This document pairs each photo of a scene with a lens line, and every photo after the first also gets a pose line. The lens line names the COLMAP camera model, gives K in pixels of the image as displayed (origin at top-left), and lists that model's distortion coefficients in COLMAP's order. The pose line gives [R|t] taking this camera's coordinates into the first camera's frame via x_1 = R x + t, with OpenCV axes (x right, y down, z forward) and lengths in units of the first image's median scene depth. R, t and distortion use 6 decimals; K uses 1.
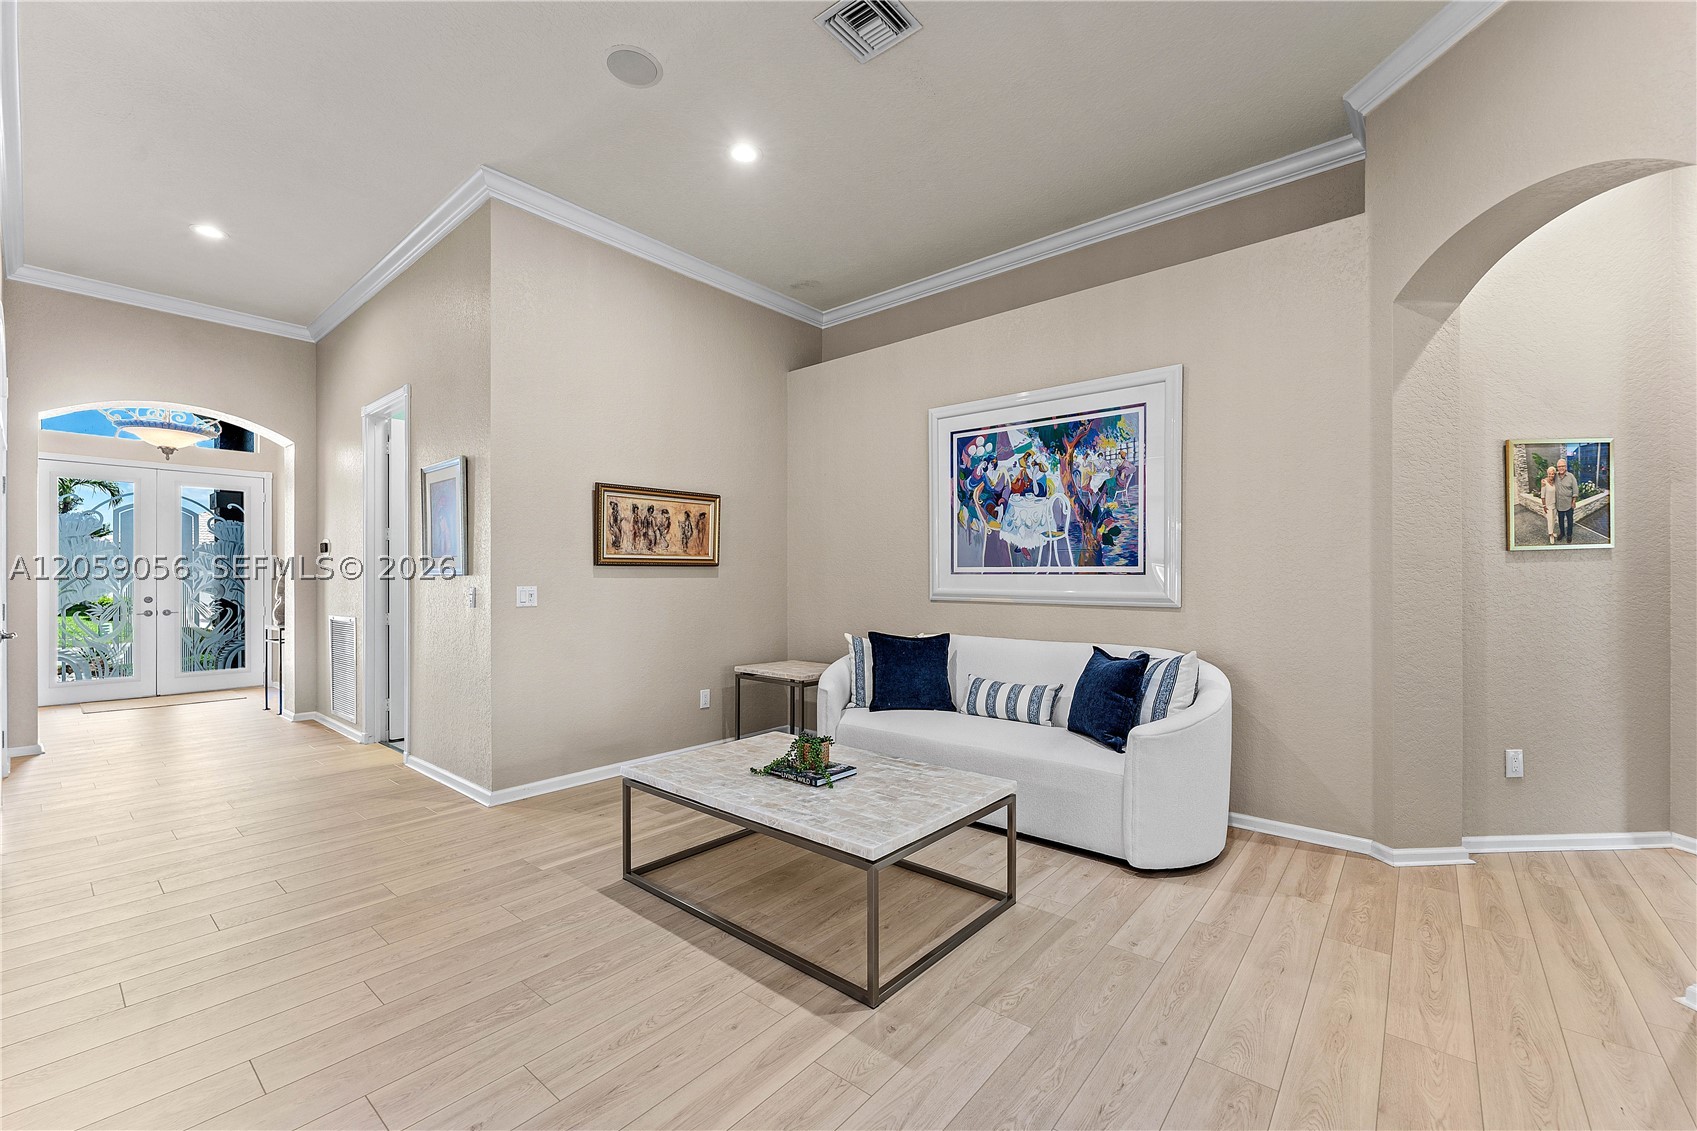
lens RADIAL K [[692.3, 0, 848.6], [0, 692.3, 575.7], [0, 0, 1]] dist [-0.001381, -0.000076]
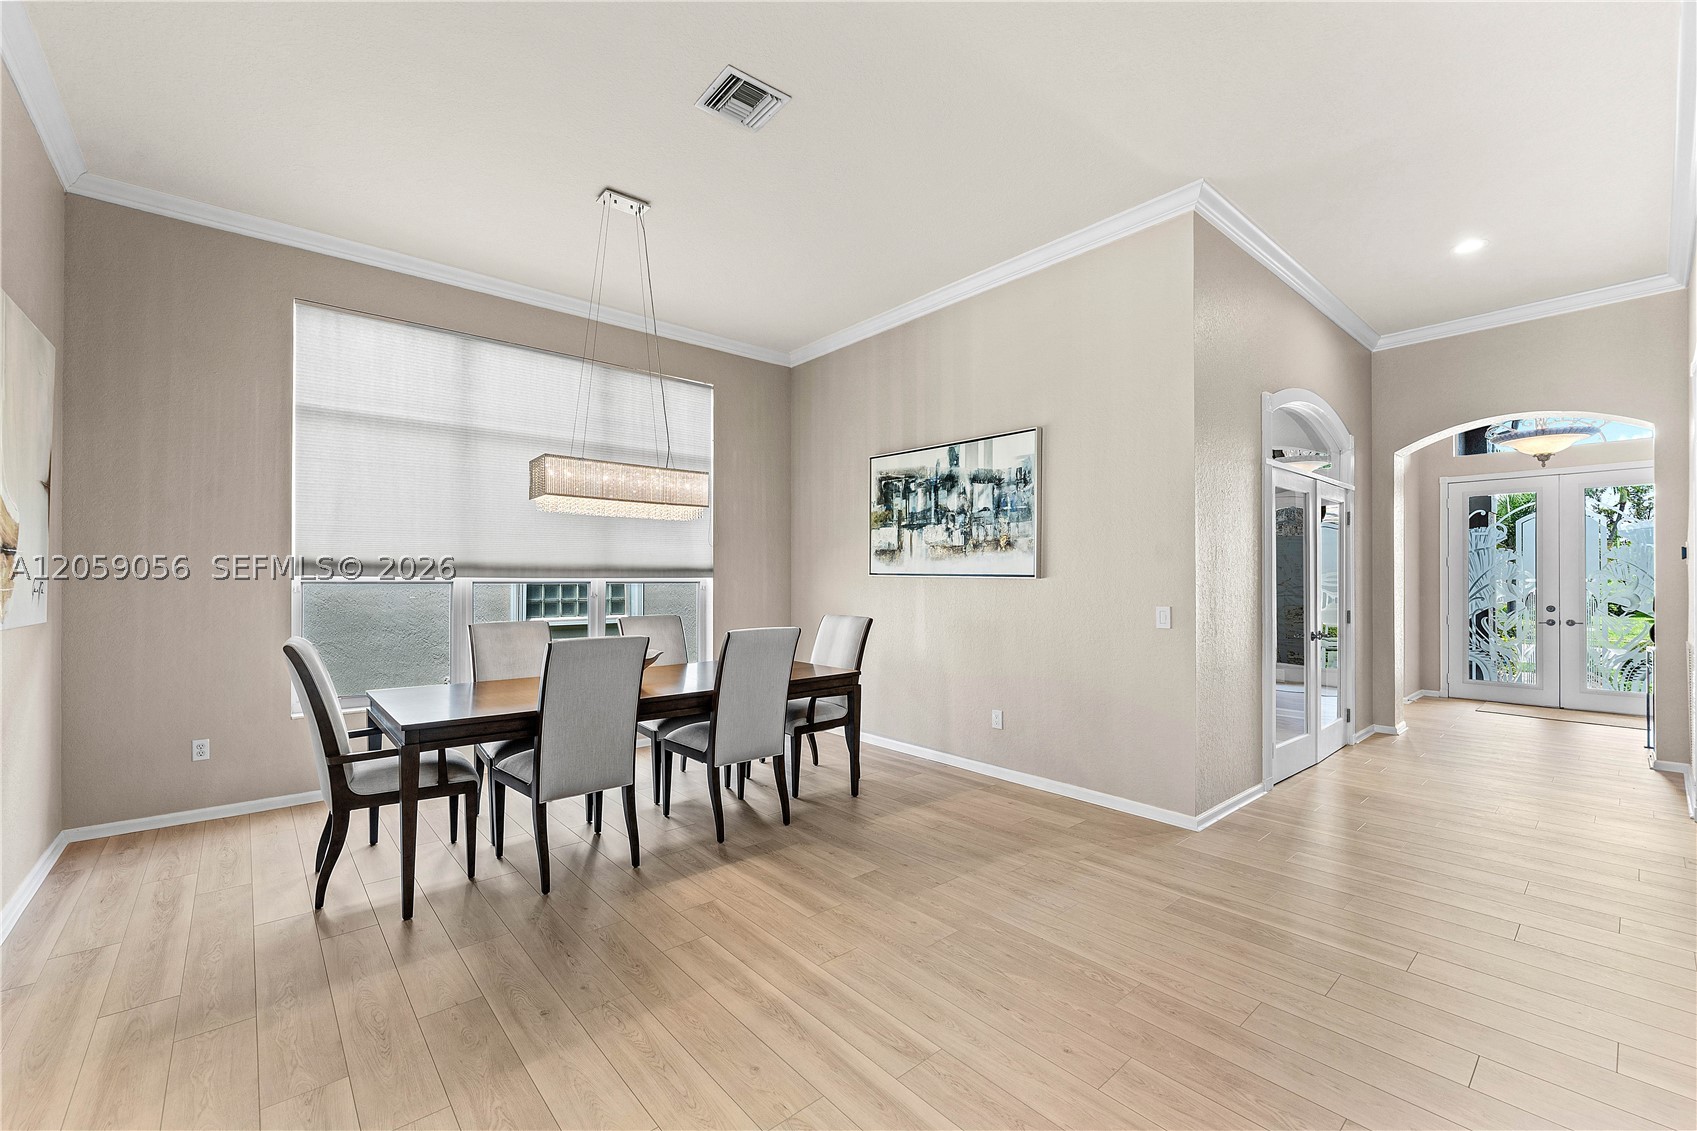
lens RADIAL K [[692.3, 0, 840.3], [0, 692.3, 572.9], [0, 0, 1]] dist [-0.001381, -0.000076]
pose [[-0.159949, -0.007676, -0.987095, 0.355410], [0.006911, 0.999937, -0.008895, -0.041748], [0.987101, -0.008245, -0.159886, 0.458689]]
